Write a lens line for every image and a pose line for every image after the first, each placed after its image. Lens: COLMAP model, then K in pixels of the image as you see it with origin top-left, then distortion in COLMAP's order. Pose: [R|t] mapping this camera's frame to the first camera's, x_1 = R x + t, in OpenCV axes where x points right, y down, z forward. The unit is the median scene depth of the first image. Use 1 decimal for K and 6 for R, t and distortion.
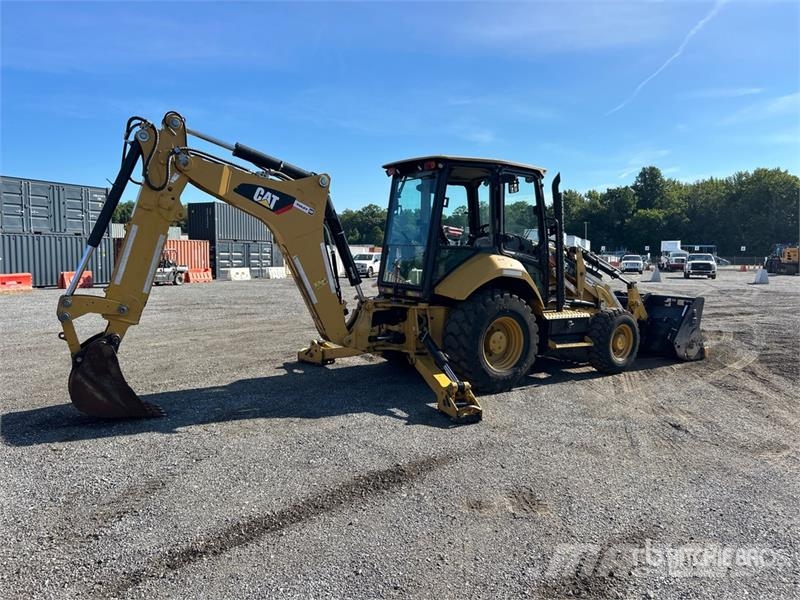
lens RADIAL K [[620.5, 0, 396.8], [0, 620.5, 304.1], [0, 0, 1]] dist [0.052707, -0.079405]
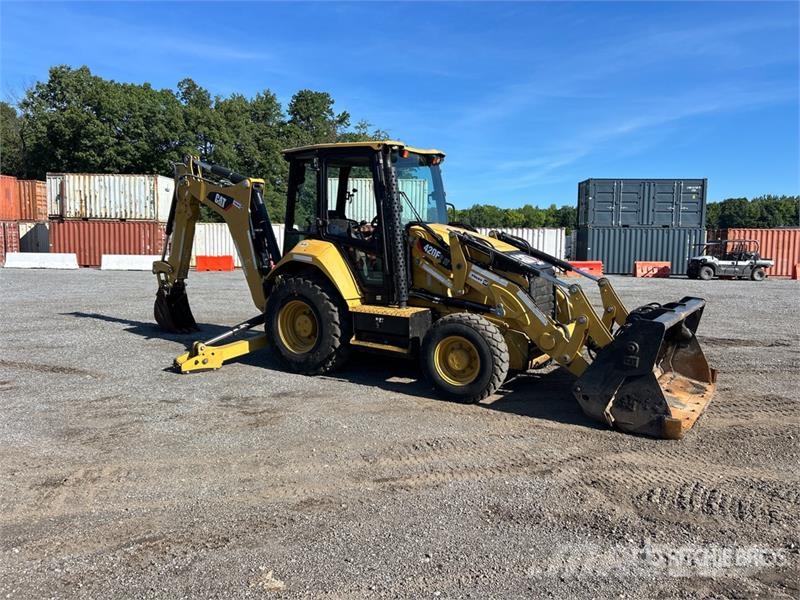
lens RADIAL K [[620.5, 0, 396.8], [0, 620.5, 304.1], [0, 0, 1]] dist [0.052707, -0.079405]
pose [[0.354396, 0.092850, -0.930474, 0.336959], [-0.083598, 0.994220, 0.067370, -0.015879], [0.931351, 0.053910, 0.360110, 0.223441]]
